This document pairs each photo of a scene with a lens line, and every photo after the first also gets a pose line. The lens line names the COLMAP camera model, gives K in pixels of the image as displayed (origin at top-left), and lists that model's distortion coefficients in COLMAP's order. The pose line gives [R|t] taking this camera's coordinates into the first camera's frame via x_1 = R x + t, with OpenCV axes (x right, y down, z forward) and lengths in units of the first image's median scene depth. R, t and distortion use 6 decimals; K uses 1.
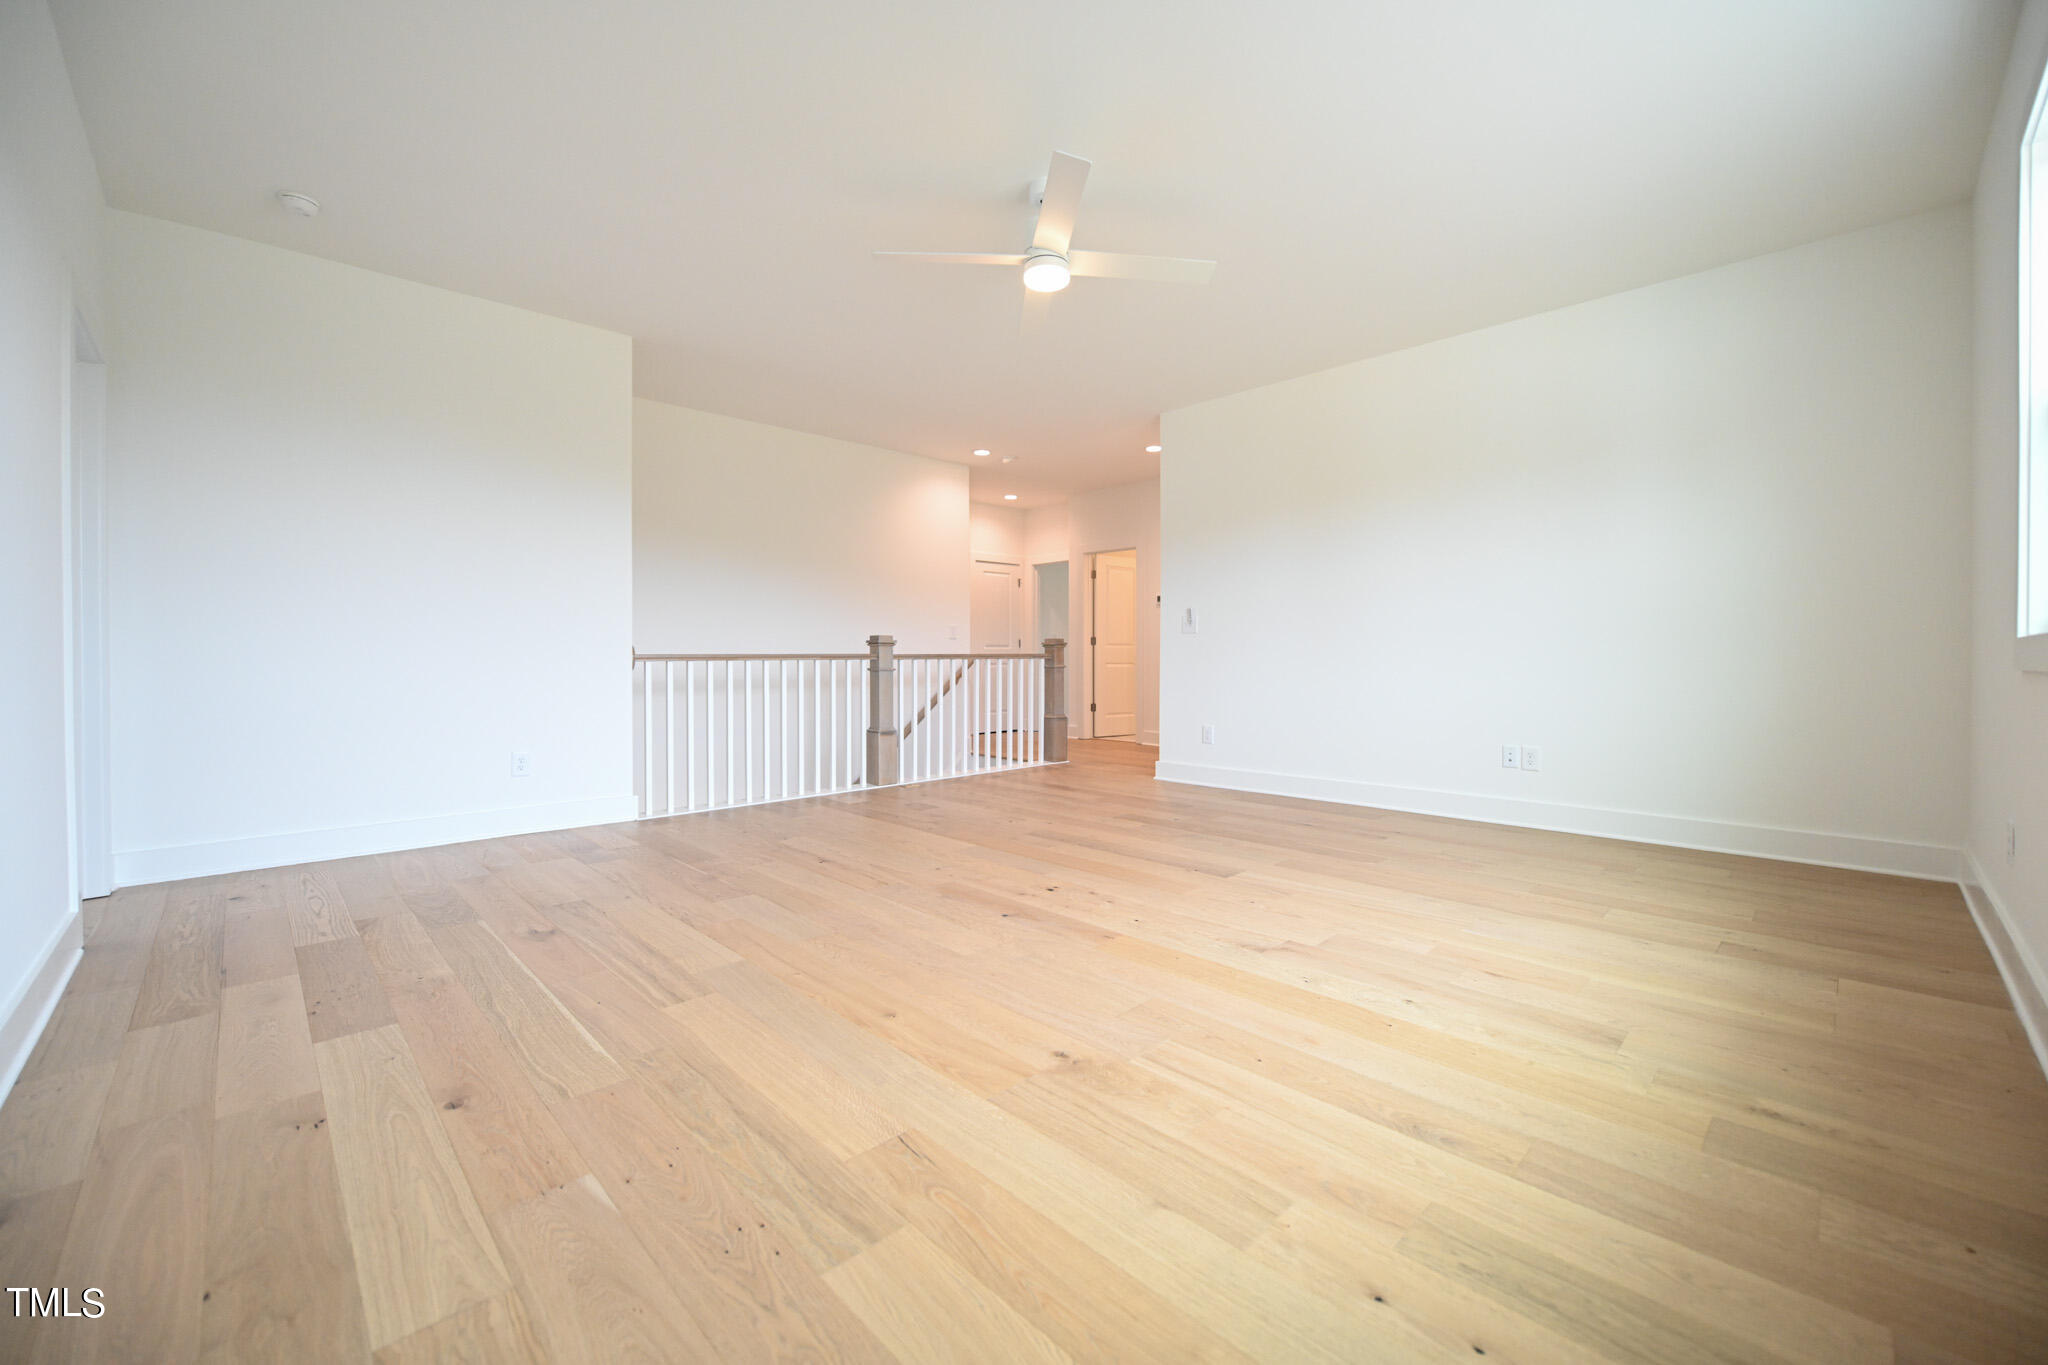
lens RADIAL K [[813.9, 0, 1033.8], [0, 813.9, 667.2], [0, 0, 1]] dist [-0.011329, -0.000548]
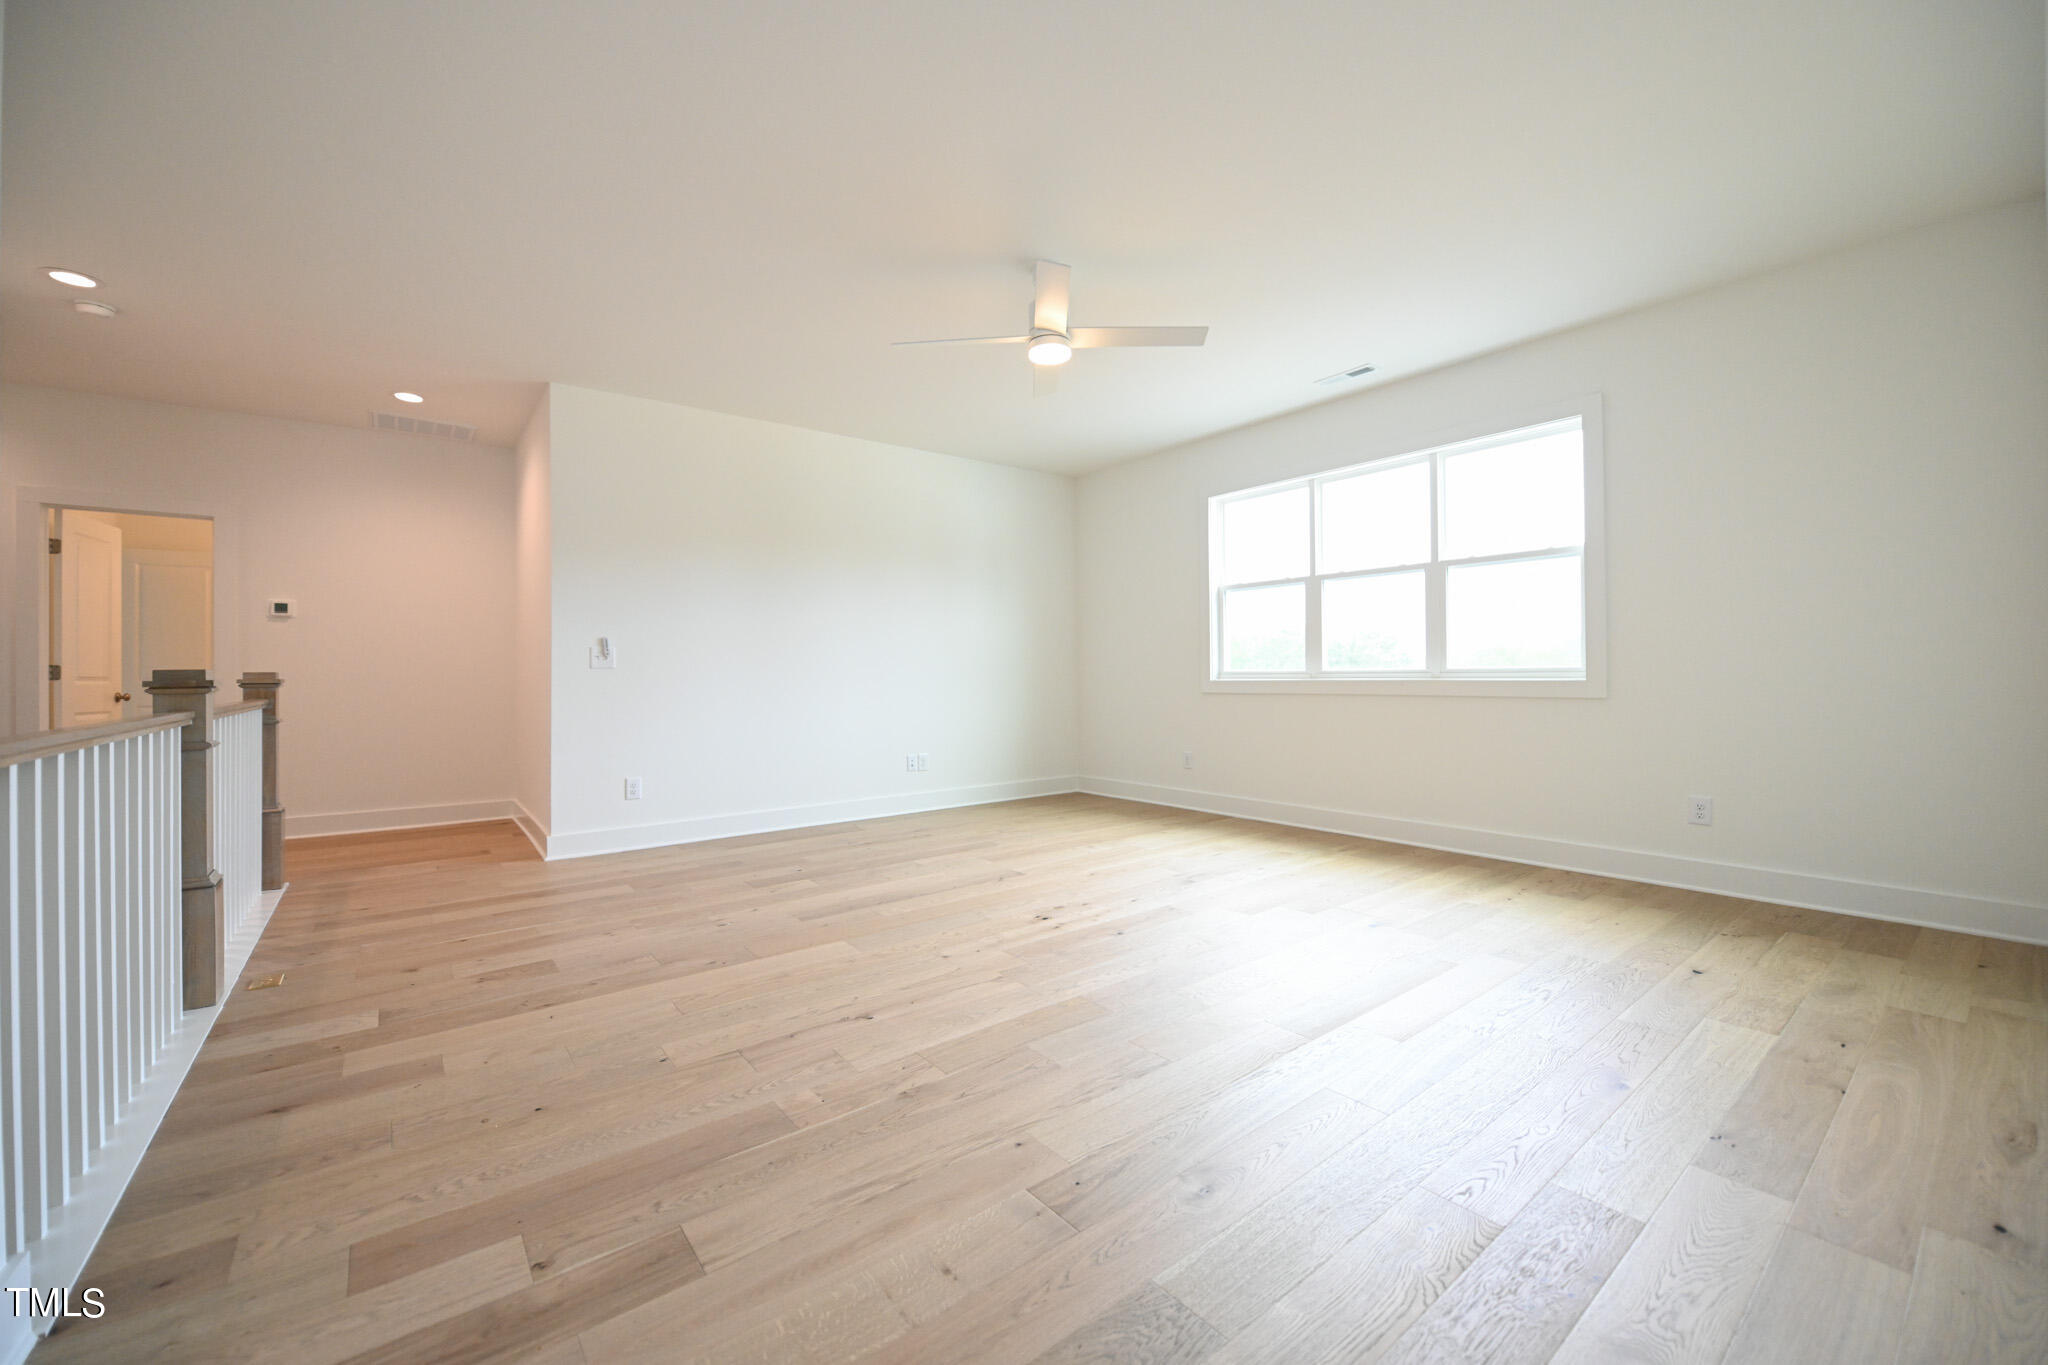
lens RADIAL K [[813.9, 0, 1033.8], [0, 813.9, 667.2], [0, 0, 1]] dist [-0.011329, -0.000548]
pose [[0.113681, 0.005220, 0.993504, -0.576754], [0.021316, 0.999743, -0.007692, -0.027977], [-0.993289, 0.022052, 0.113541, 0.485235]]
